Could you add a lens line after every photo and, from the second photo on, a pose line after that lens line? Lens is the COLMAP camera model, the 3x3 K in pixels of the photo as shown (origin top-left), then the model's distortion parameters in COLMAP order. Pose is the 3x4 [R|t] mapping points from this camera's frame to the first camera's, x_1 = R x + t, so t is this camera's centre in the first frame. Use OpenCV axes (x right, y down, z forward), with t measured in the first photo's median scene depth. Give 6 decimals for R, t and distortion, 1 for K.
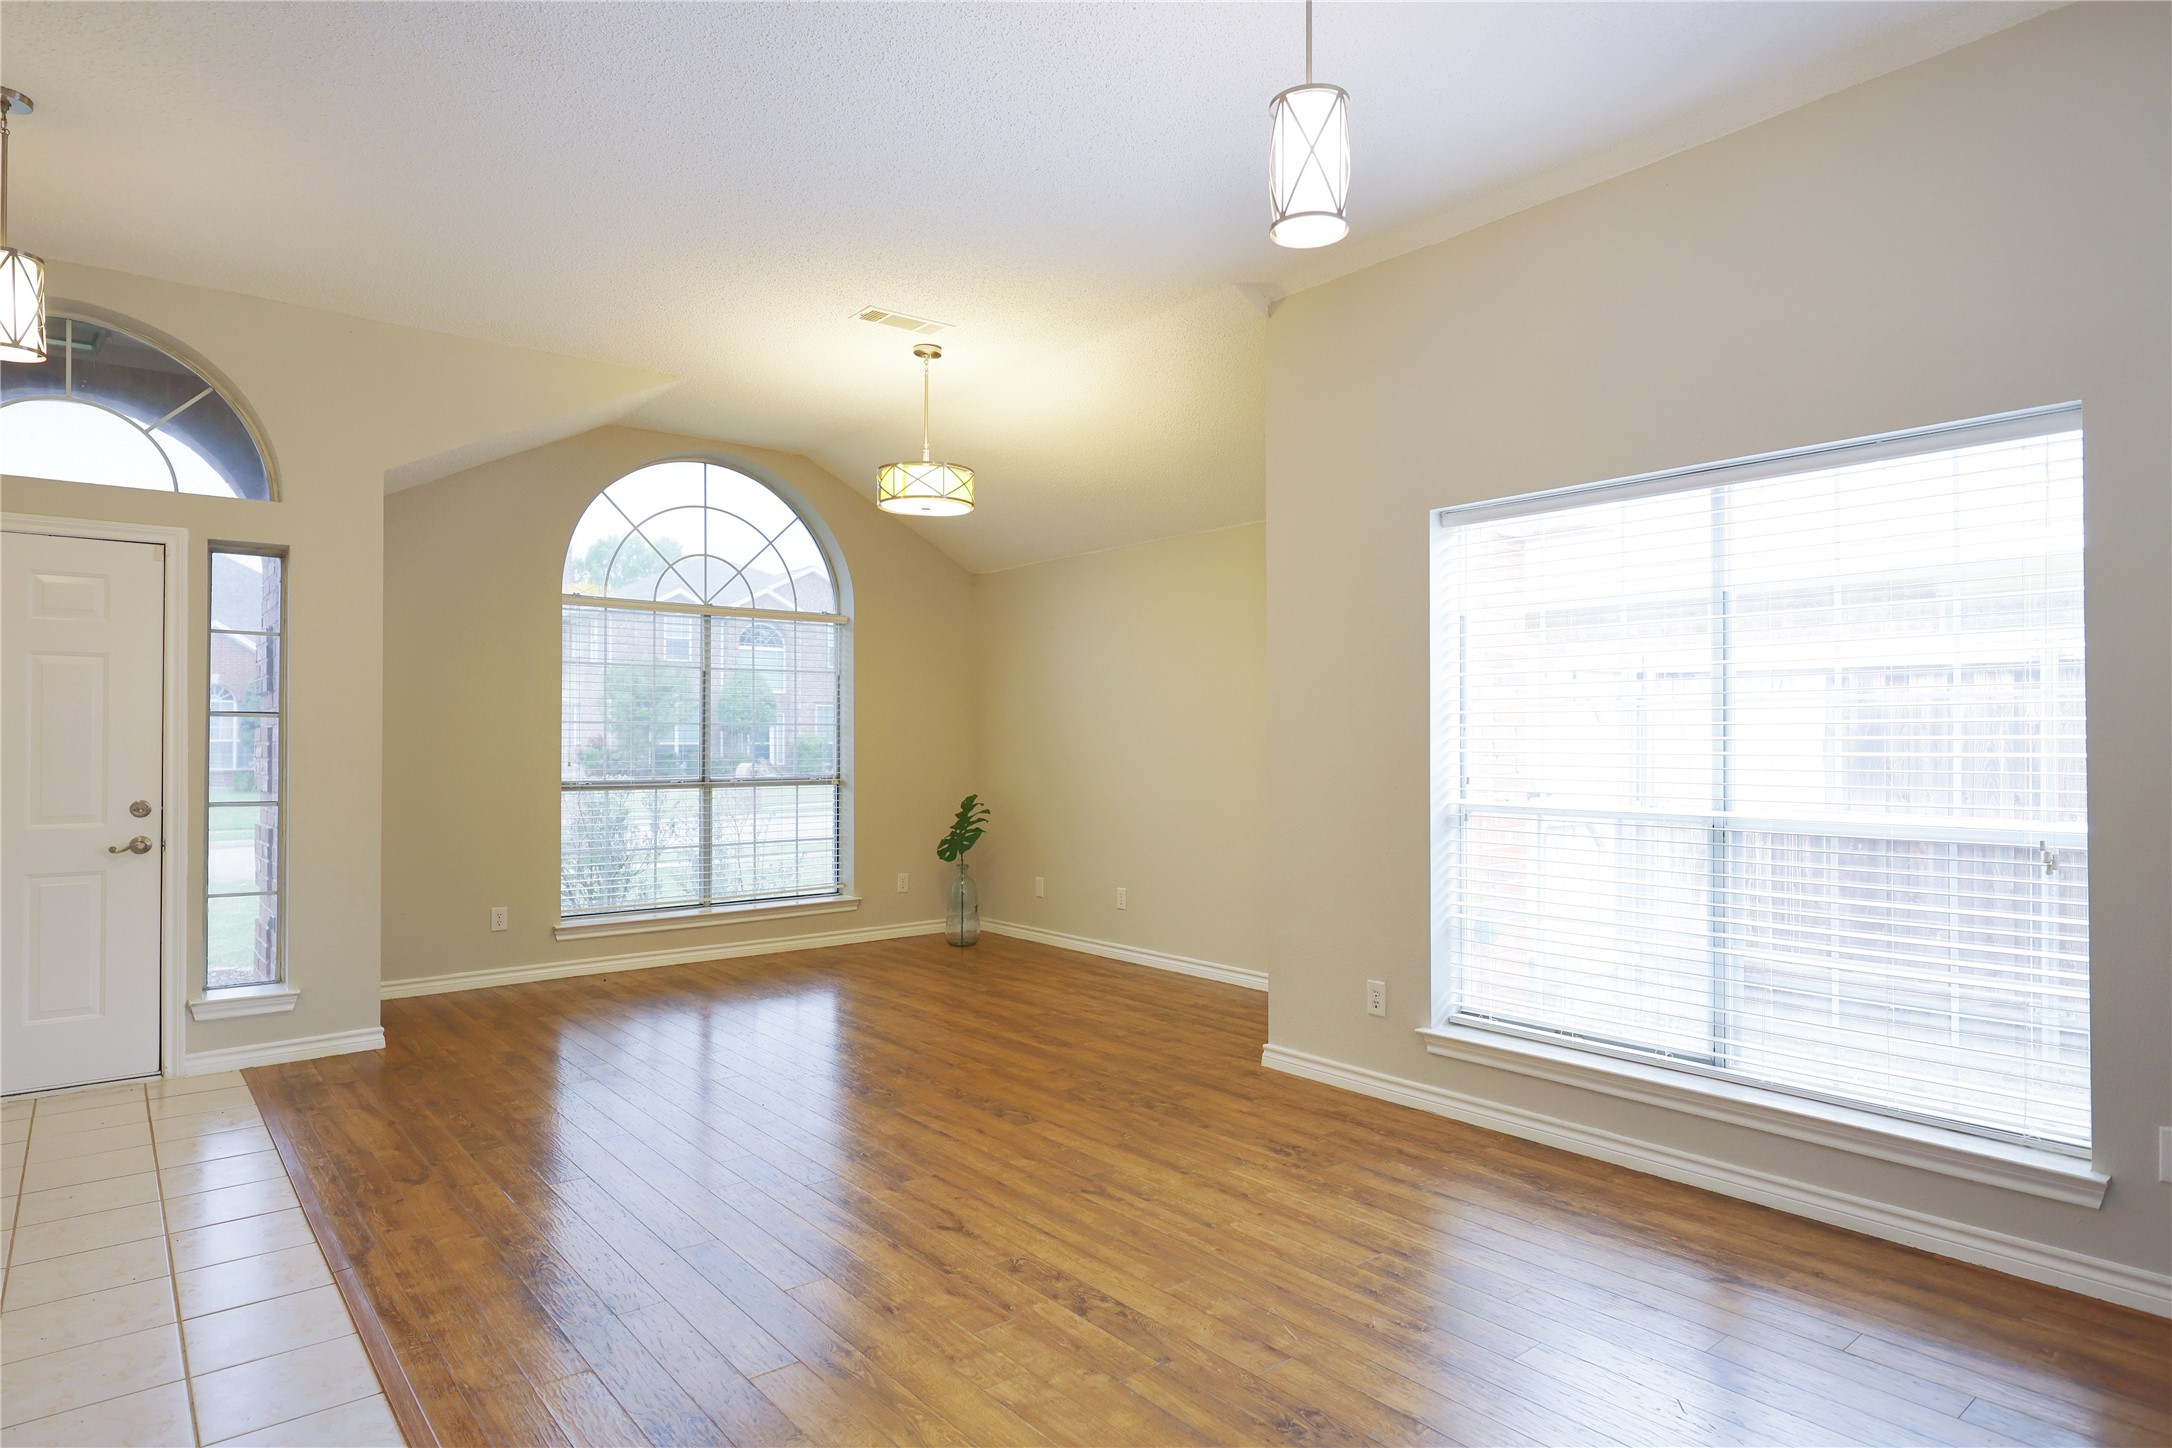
lens RADIAL K [[1253.3, 0, 1153.3], [0, 1253.3, 726.0], [0, 0, 1]] dist [-0.002234, 0.001386]
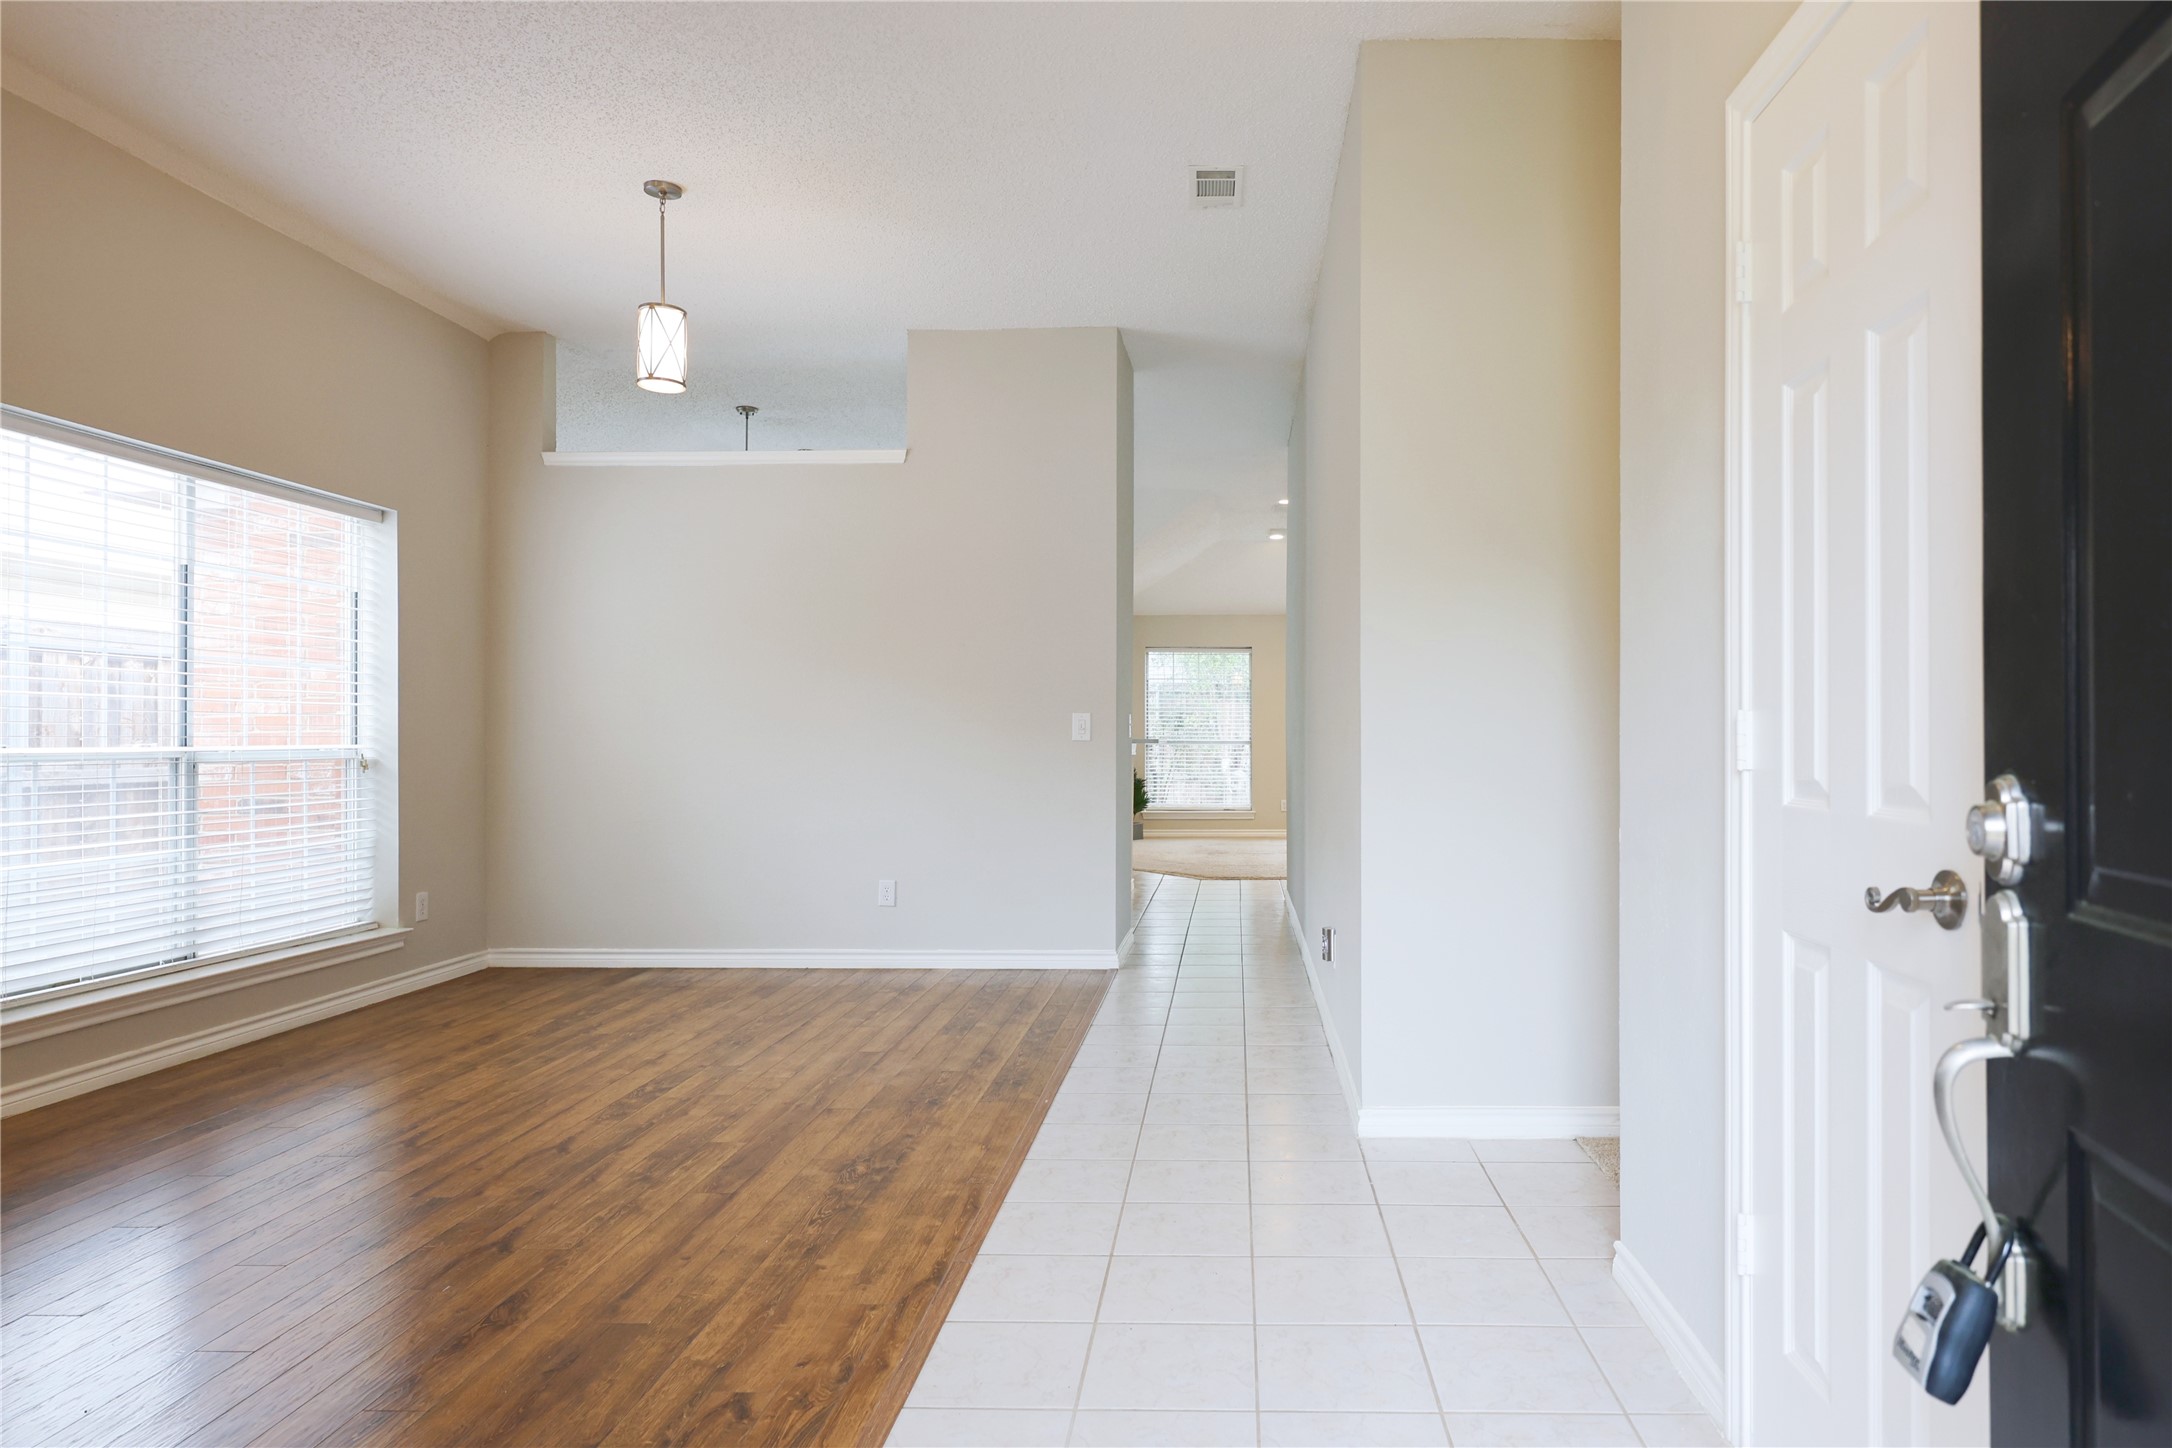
lens RADIAL K [[1206.5, 0, 1214.1], [0, 1206.5, 722.9], [0, 0, 1]] dist [-0.002727, 0.001300]
pose [[-0.755526, 0.003372, 0.655110, -0.871705], [-0.009005, 0.999839, -0.015531, 0.045670], [-0.655057, -0.017633, -0.755374, 0.999346]]
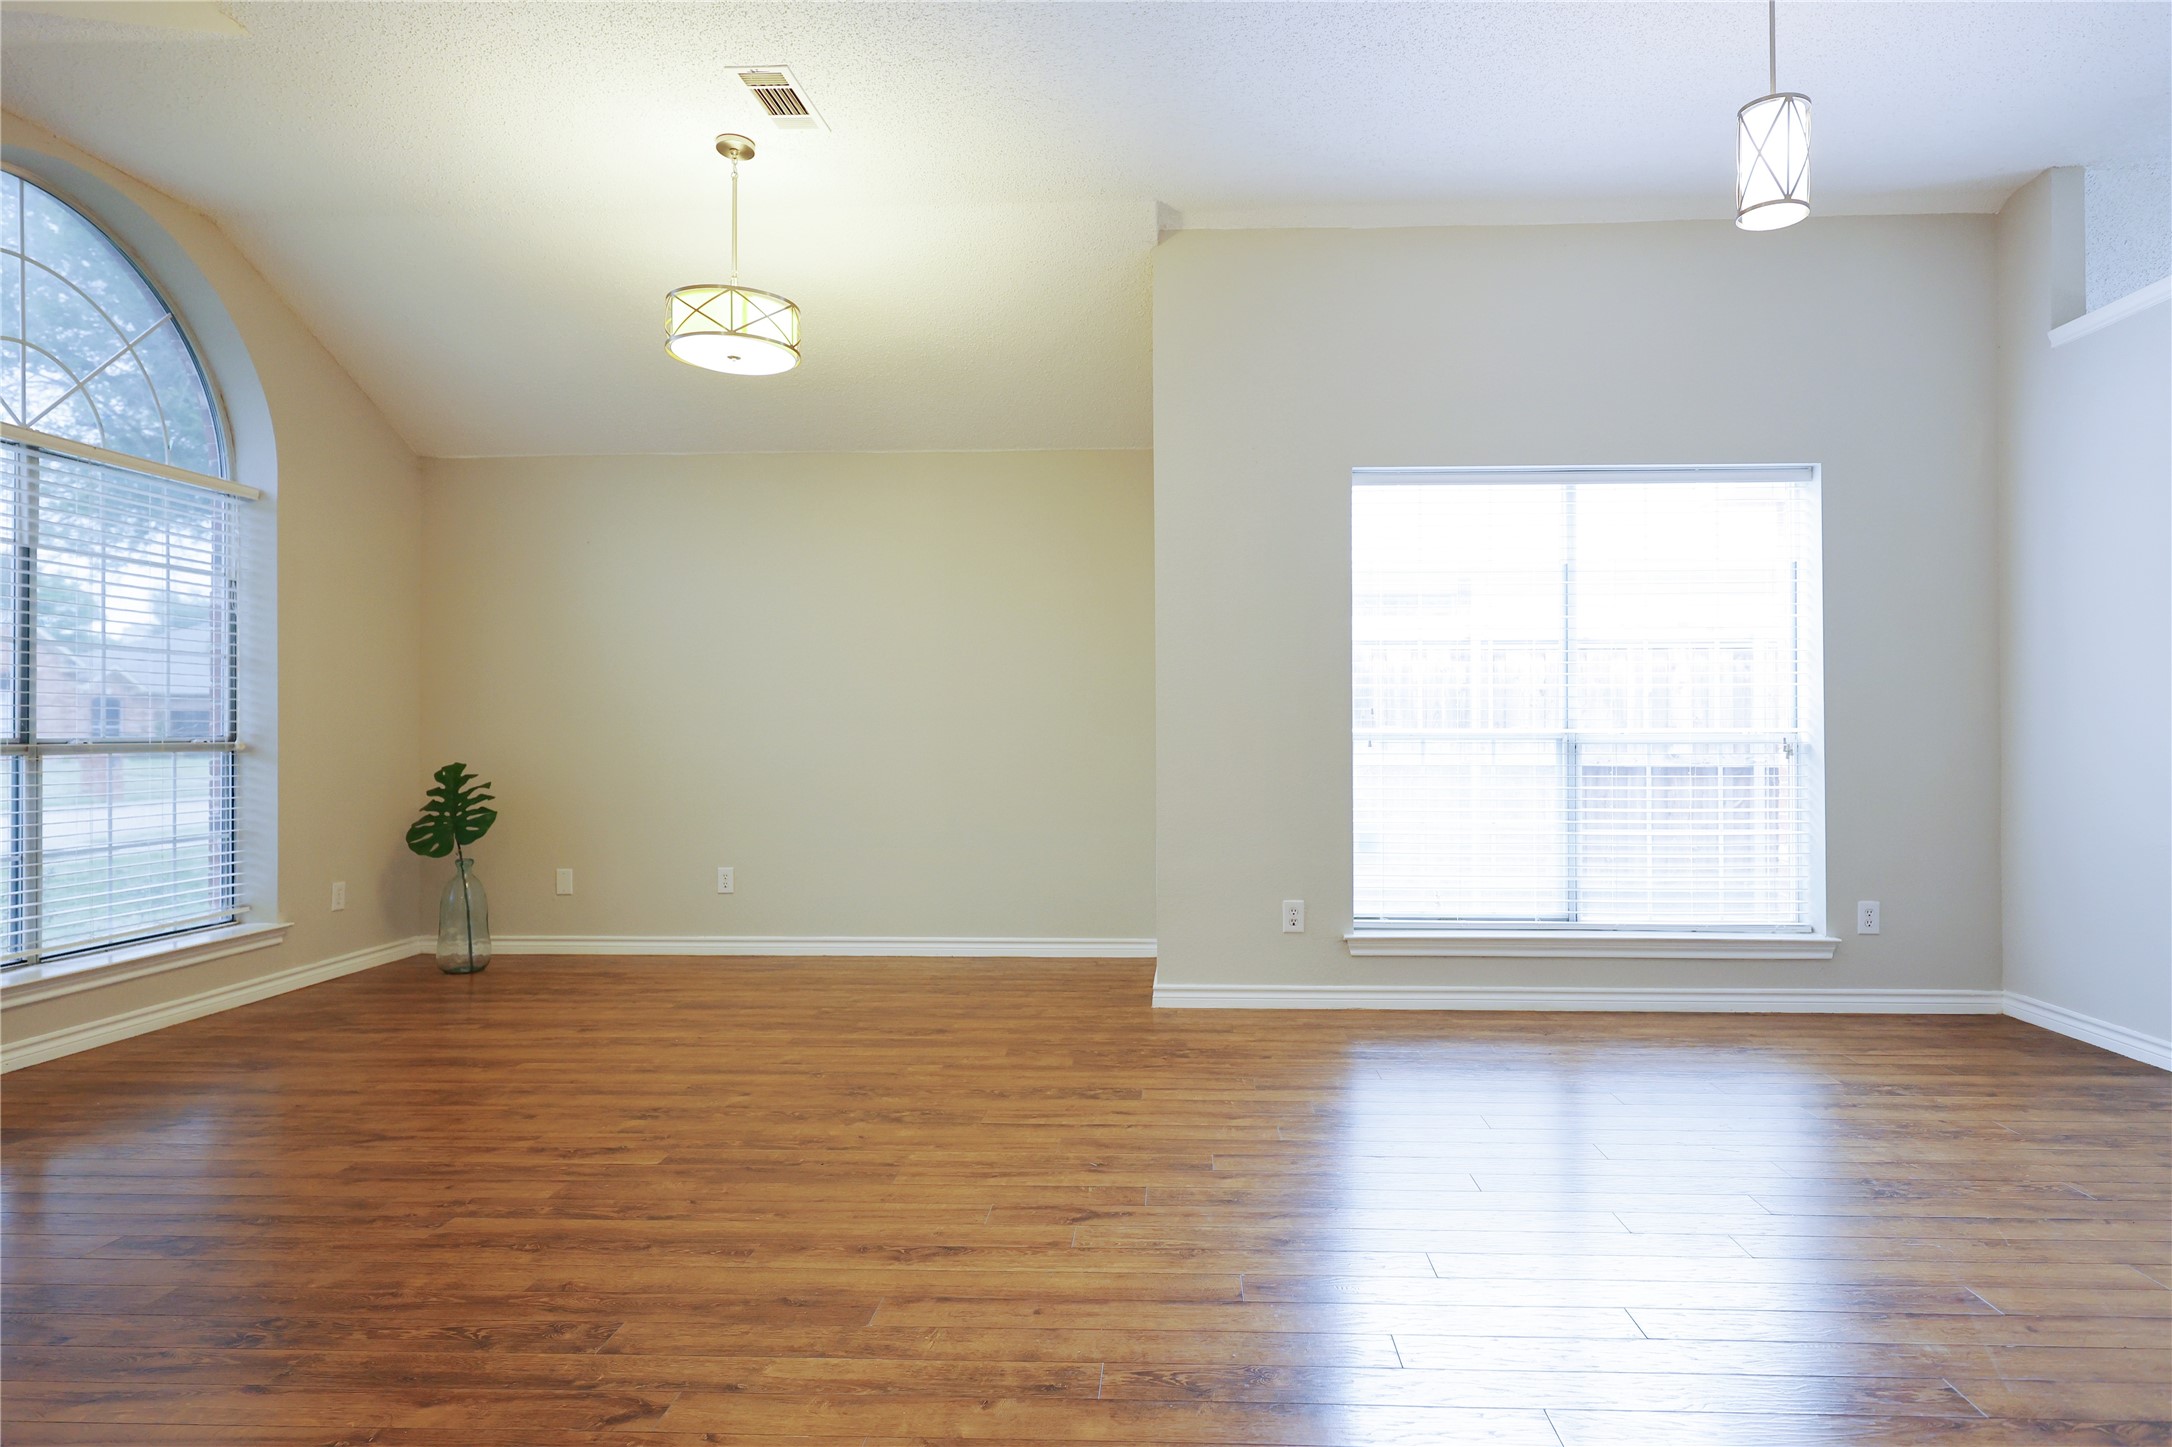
lens RADIAL K [[1206.5, 0, 1214.1], [0, 1206.5, 722.4], [0, 0, 1]] dist [-0.002727, 0.001300]
pose [[0.660173, 0.001797, 0.751111, -0.637181], [-0.001952, 0.999998, -0.000677, 0.052570], [-0.751111, -0.001019, 0.660175, 0.370533]]
